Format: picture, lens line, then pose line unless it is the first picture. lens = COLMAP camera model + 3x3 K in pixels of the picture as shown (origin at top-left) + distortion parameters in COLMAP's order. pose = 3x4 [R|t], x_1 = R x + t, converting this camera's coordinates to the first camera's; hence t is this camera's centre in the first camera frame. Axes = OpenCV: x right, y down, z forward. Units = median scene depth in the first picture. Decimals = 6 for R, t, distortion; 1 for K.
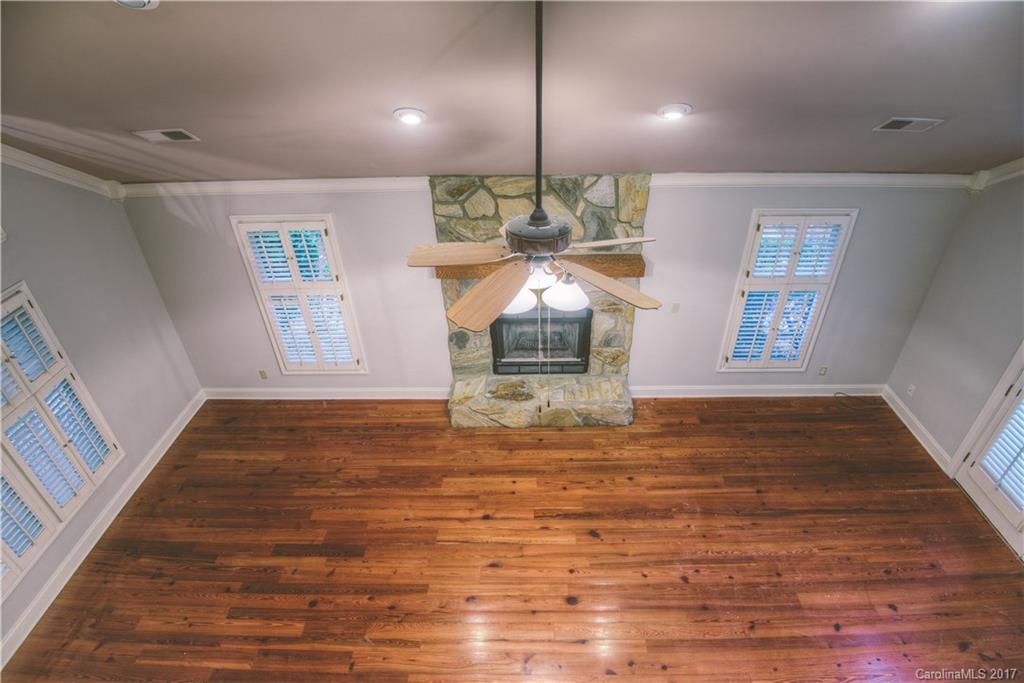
lens RADIAL K [[489.1, 0, 523.5], [0, 489.1, 309.1], [0, 0, 1]] dist [-0.003517, -0.020432]
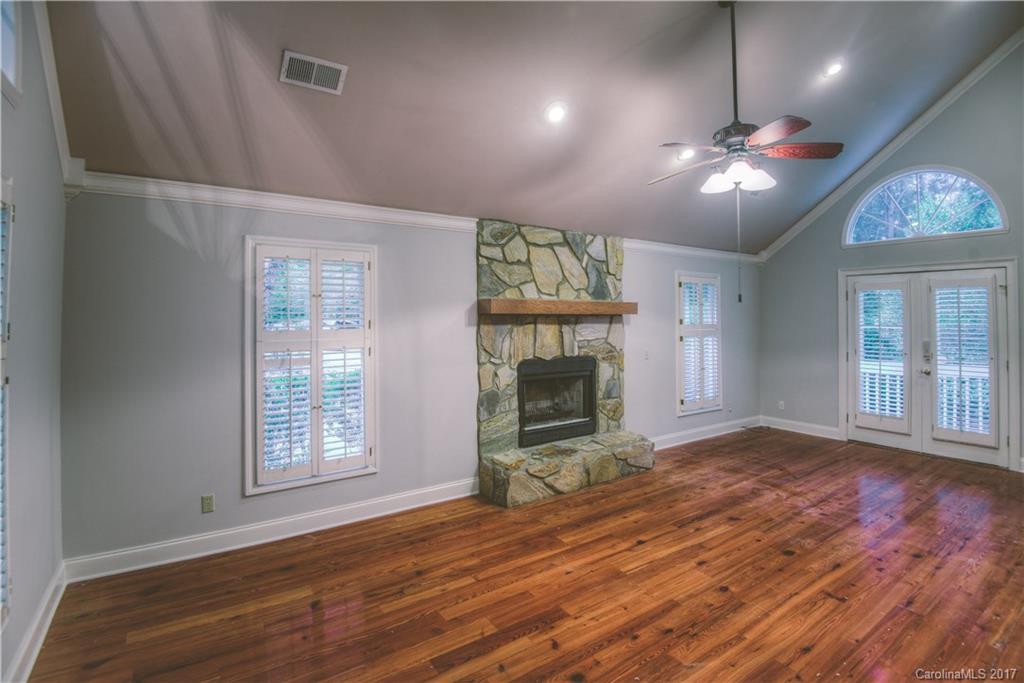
lens RADIAL K [[482.6, 0, 519.1], [0, 482.6, 315.0], [0, 0, 1]] dist [-0.002357, -0.022326]
pose [[0.816903, 0.022155, 0.576349, -0.676494], [0.294364, 0.843311, -0.449640, 0.383352], [-0.496003, 0.536969, 0.682382, 0.320343]]
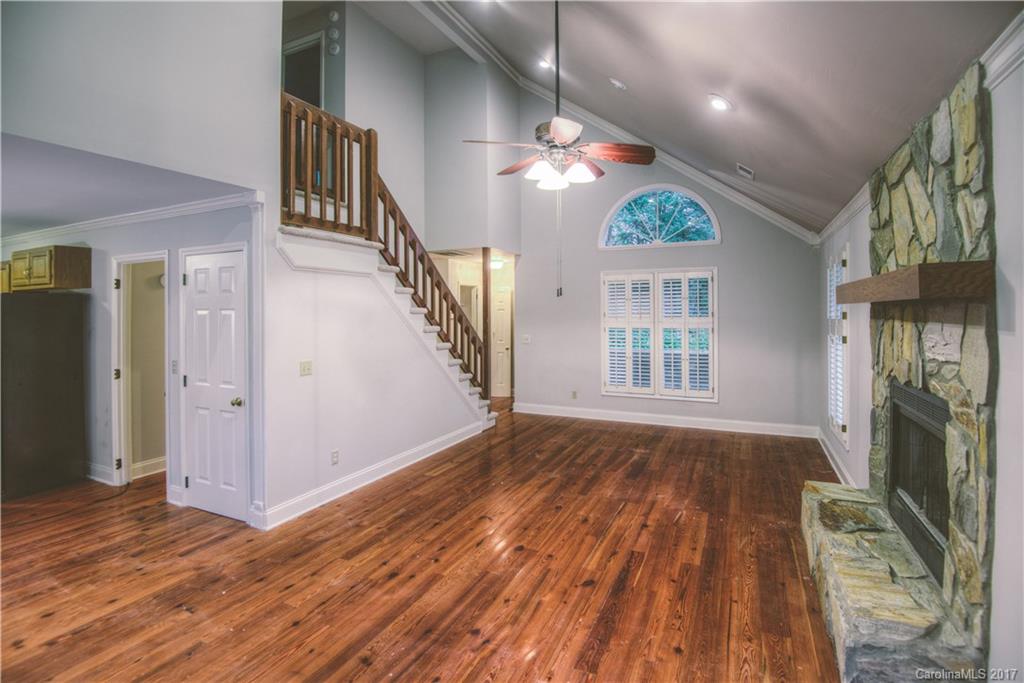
lens RADIAL K [[489.1, 0, 523.5], [0, 489.1, 309.1], [0, 0, 1]] dist [-0.003517, -0.020432]
pose [[-0.398910, 0.016398, -0.916844, 0.739989], [-0.477843, 0.849642, 0.223101, 0.012692], [0.782648, 0.527105, -0.331094, 0.860754]]
